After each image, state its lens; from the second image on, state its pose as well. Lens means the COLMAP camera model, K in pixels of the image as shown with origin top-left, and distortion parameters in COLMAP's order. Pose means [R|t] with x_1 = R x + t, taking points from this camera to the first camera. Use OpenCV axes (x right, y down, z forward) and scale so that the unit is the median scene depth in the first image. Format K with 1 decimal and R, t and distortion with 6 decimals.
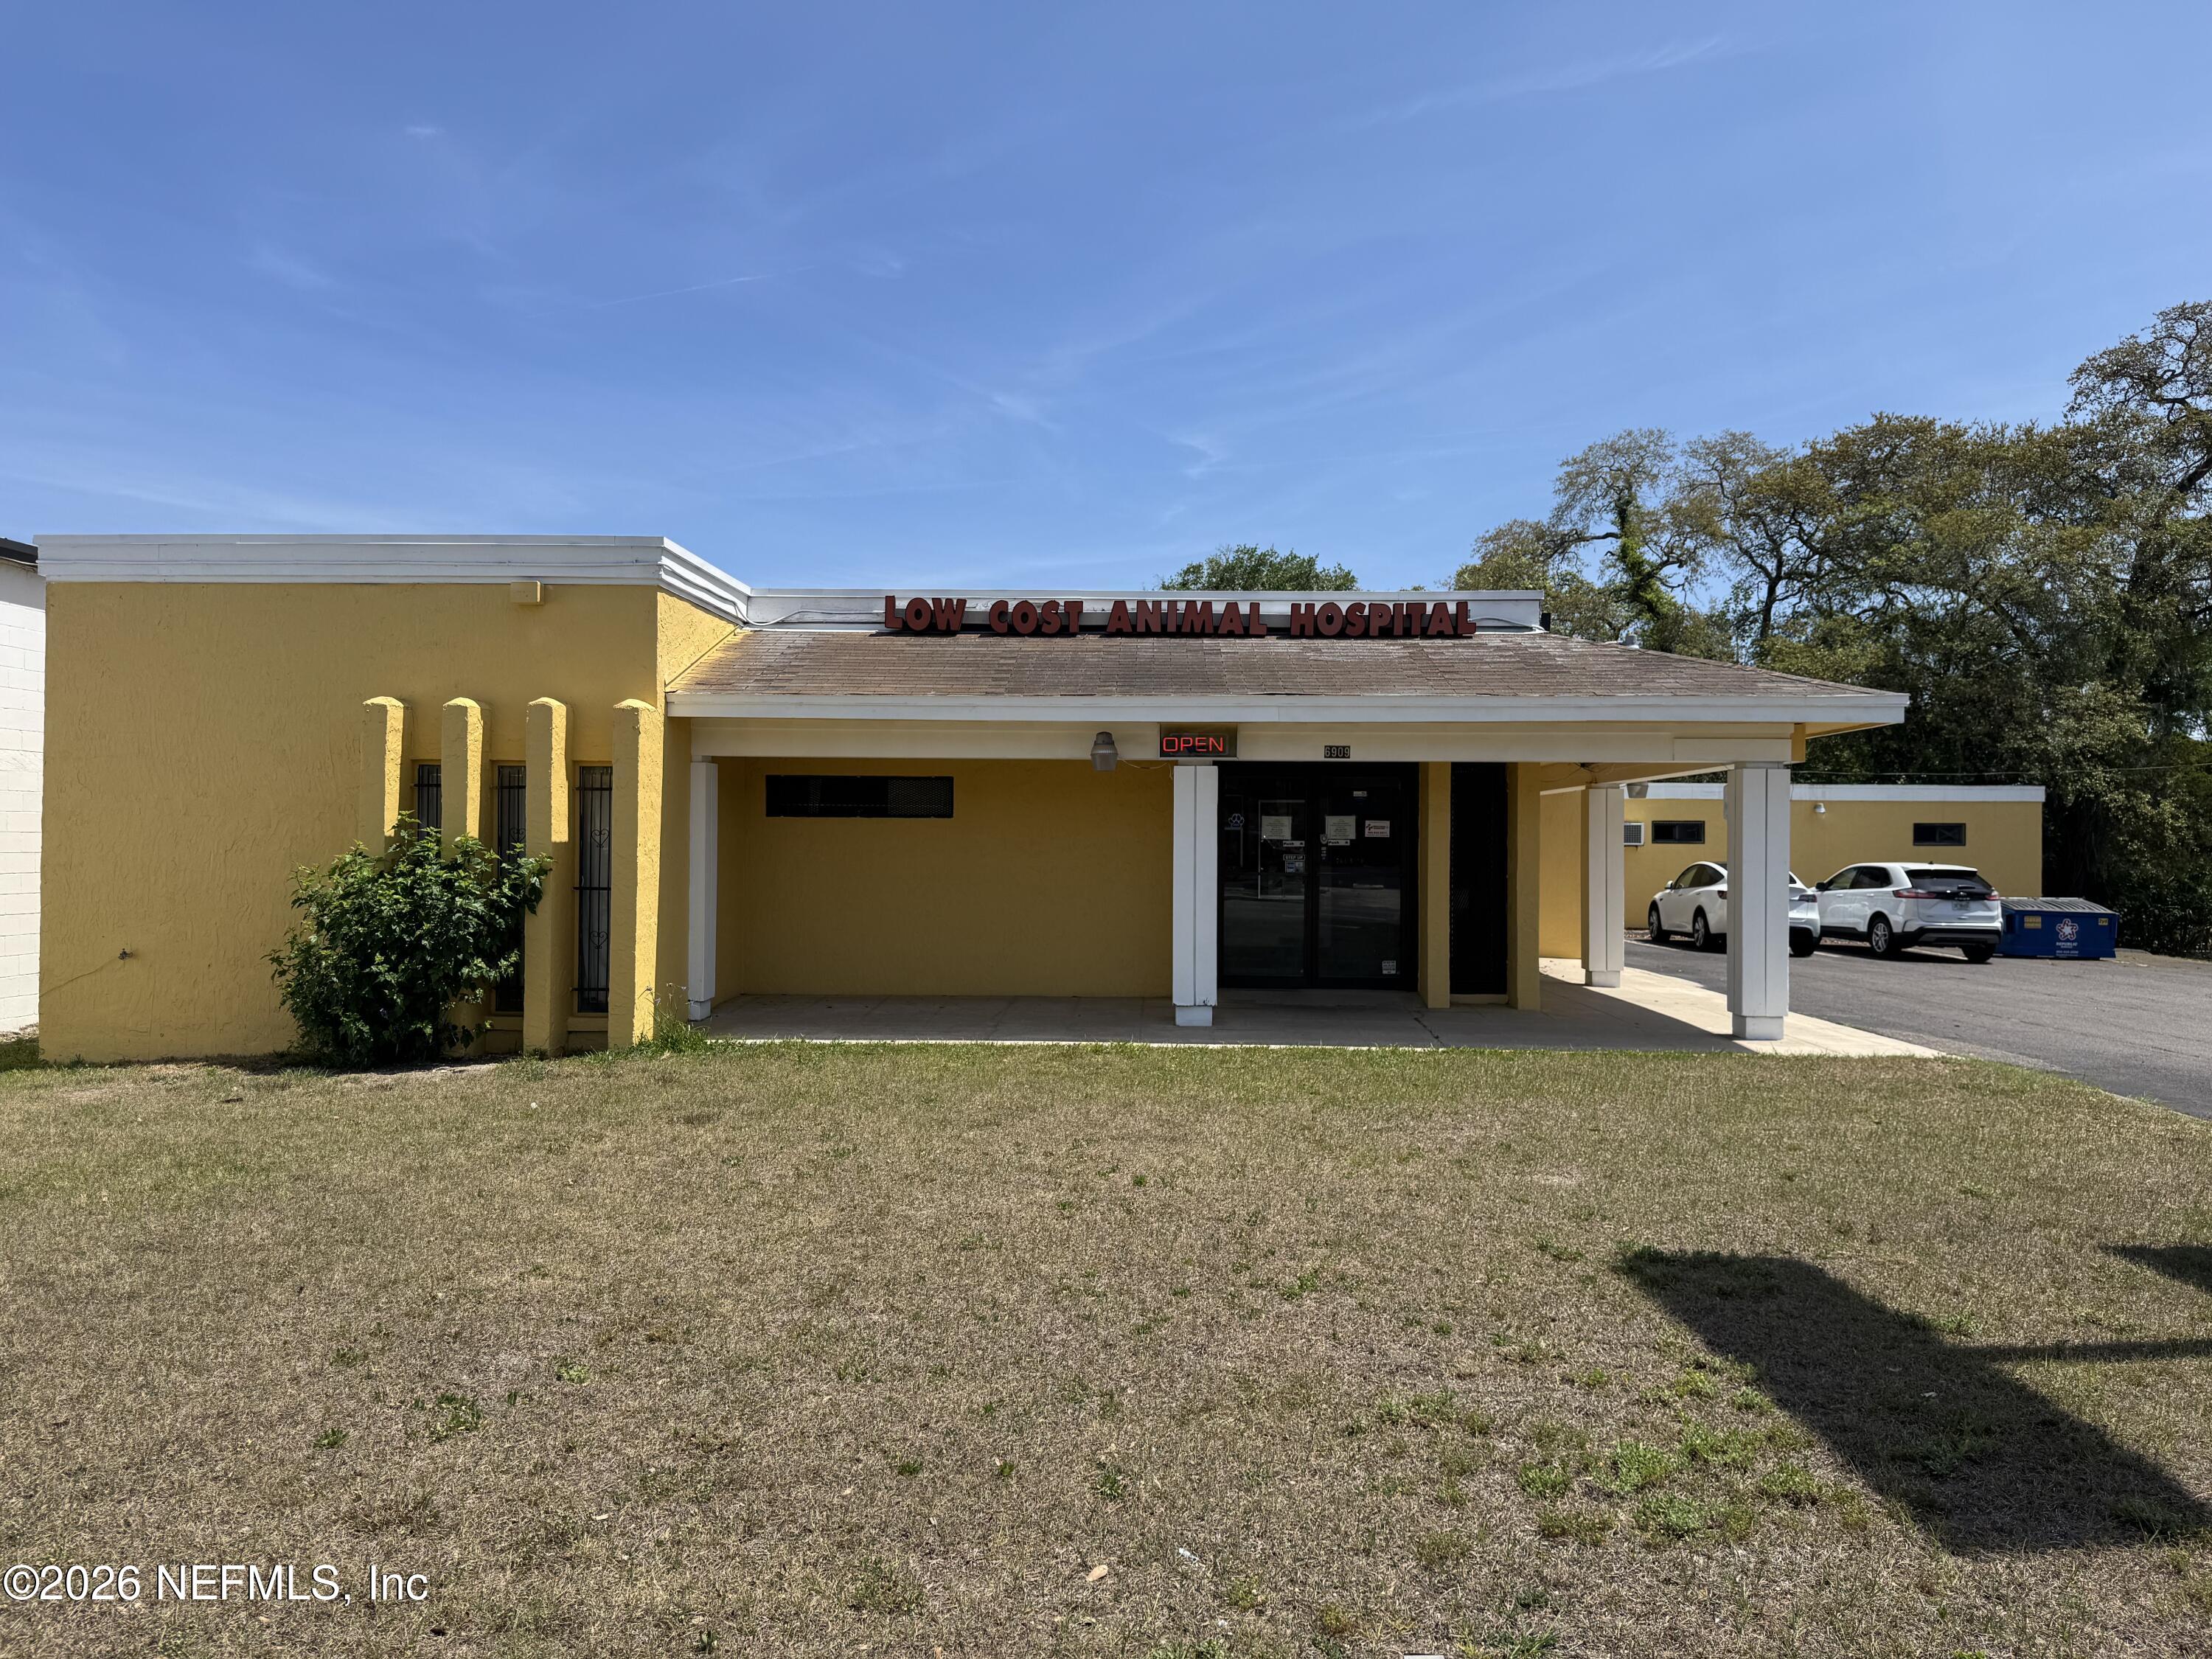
lens RADIAL K [[1609.2, 0, 1106.0], [0, 1609.2, 829.5], [0, 0, 1]] dist [0.075010, -0.007966]
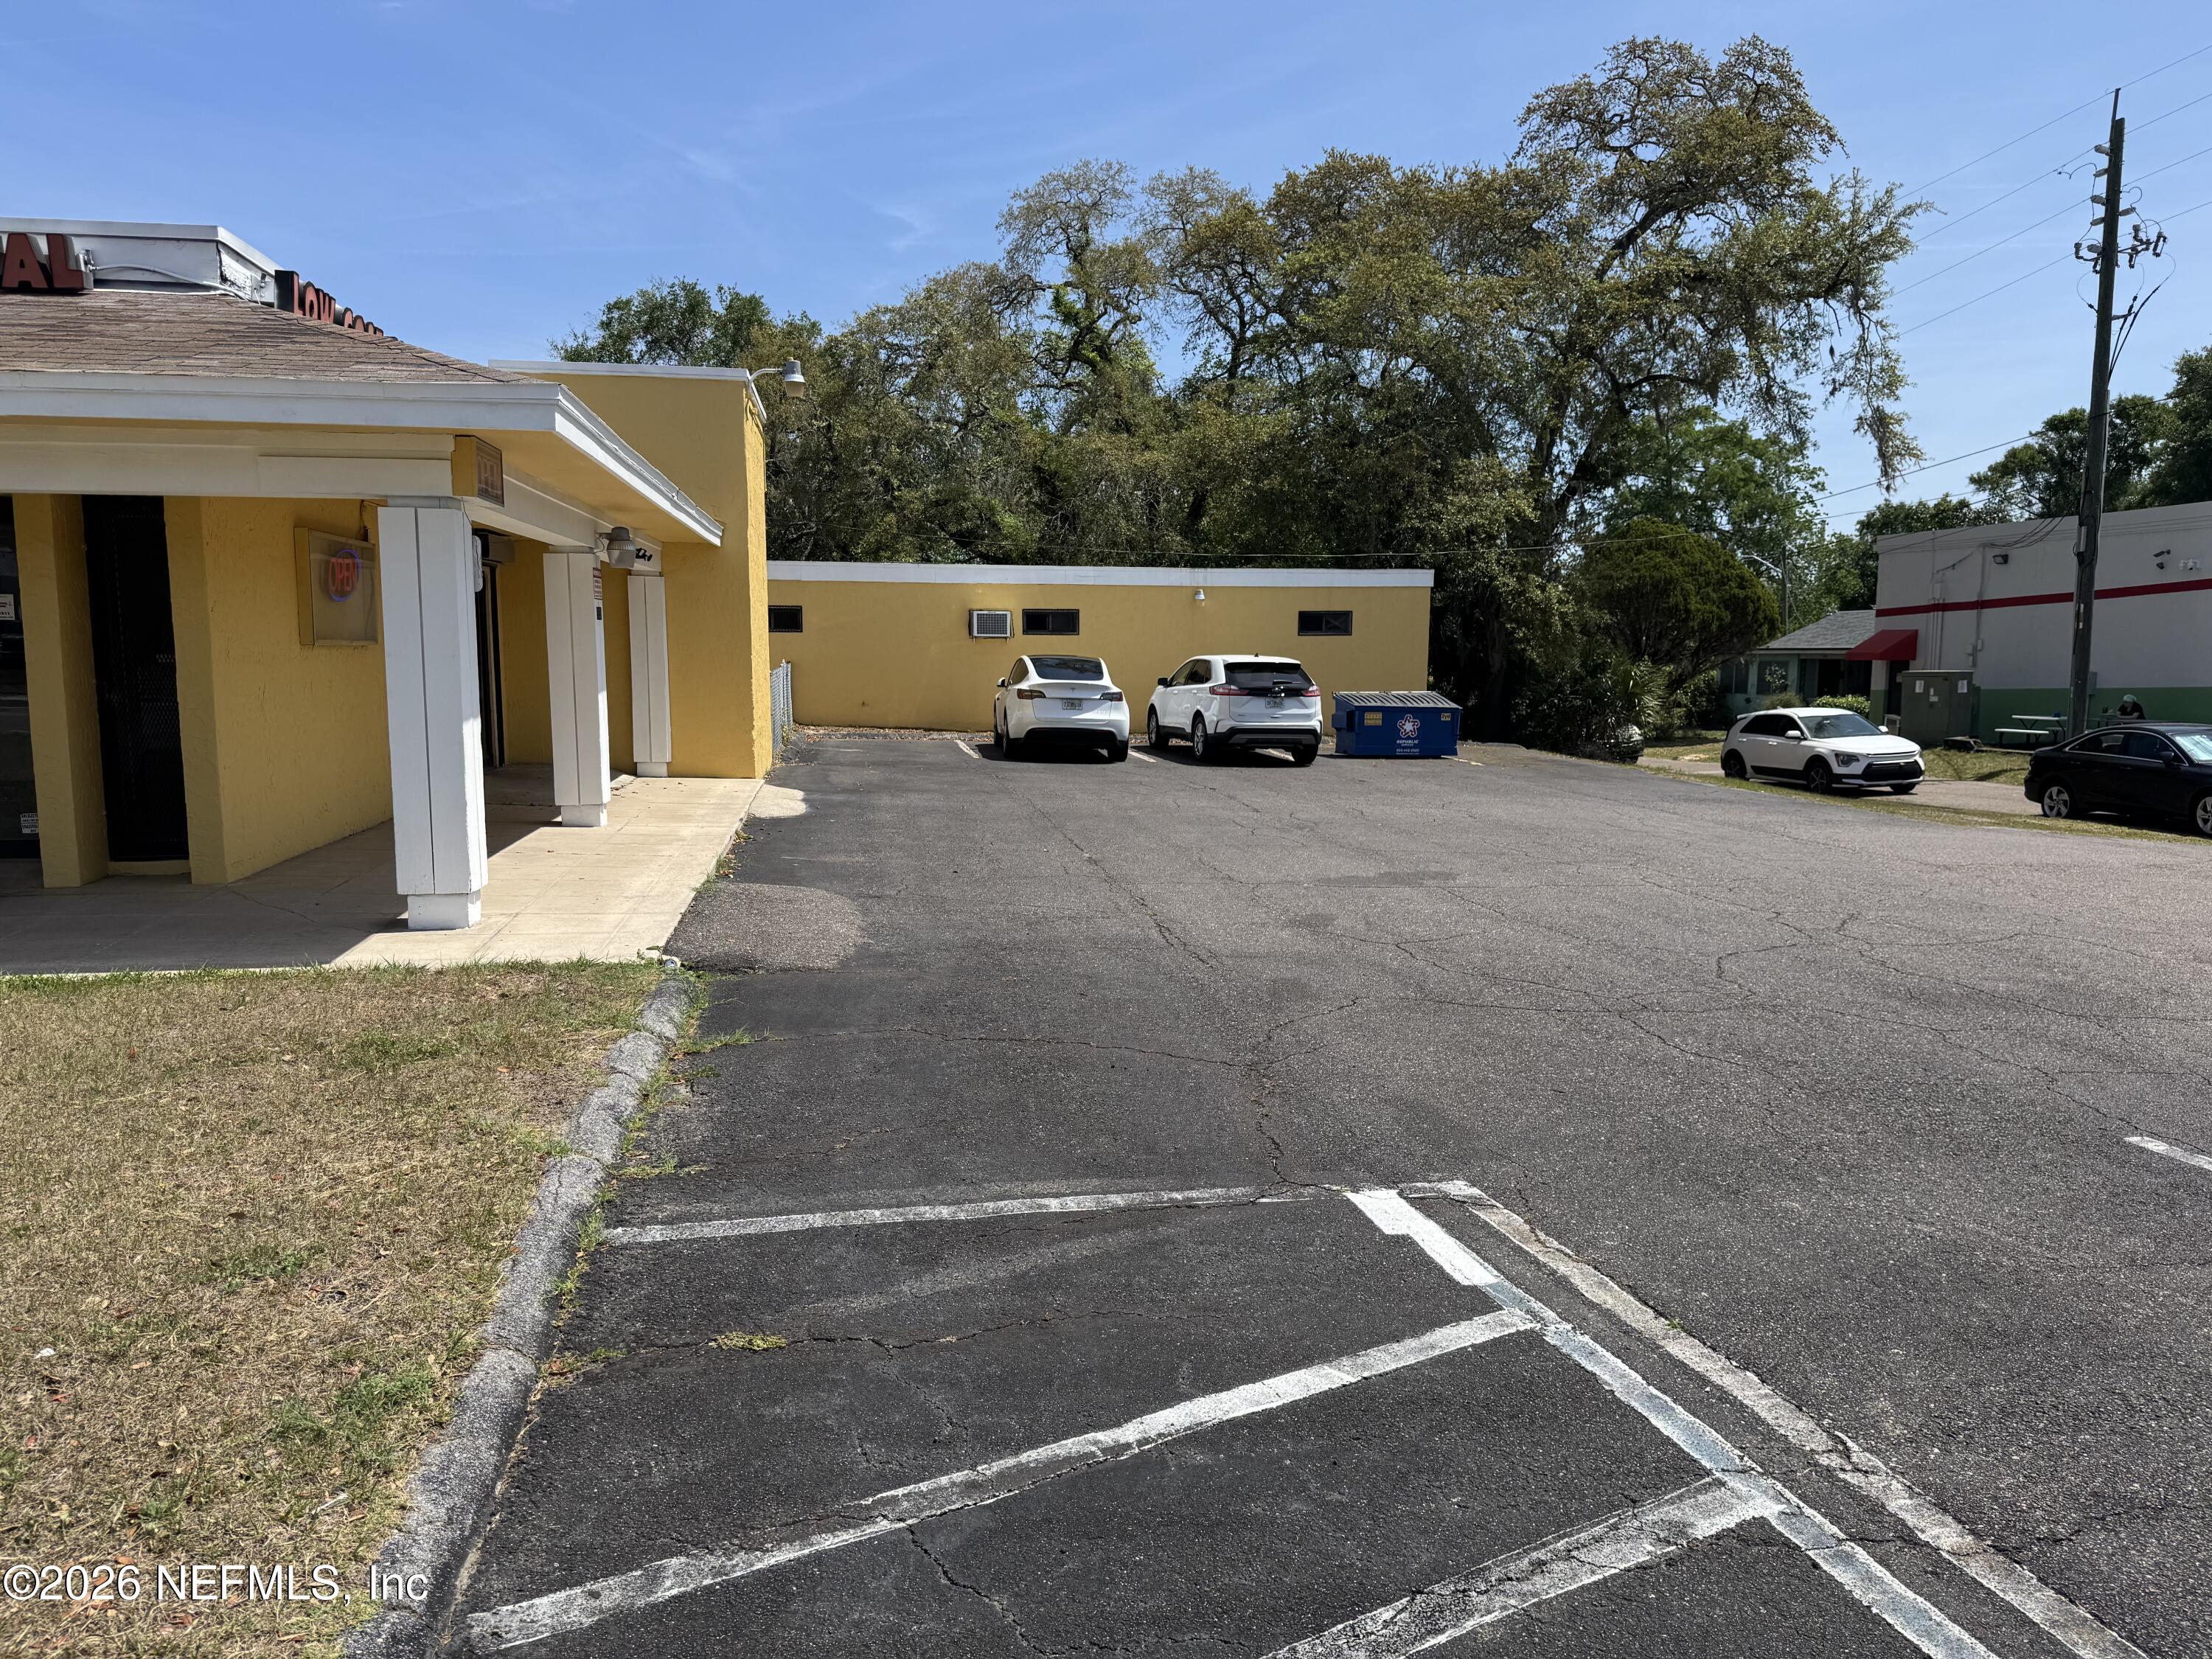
lens RADIAL K [[1609.2, 0, 1106.0], [0, 1609.2, 829.5], [0, 0, 1]] dist [0.075010, -0.007966]
pose [[0.985197, -0.026530, 0.169360, 0.231022], [0.005155, 0.992091, 0.125418, 0.003786], [-0.171348, -0.122689, 0.977542, 0.125589]]
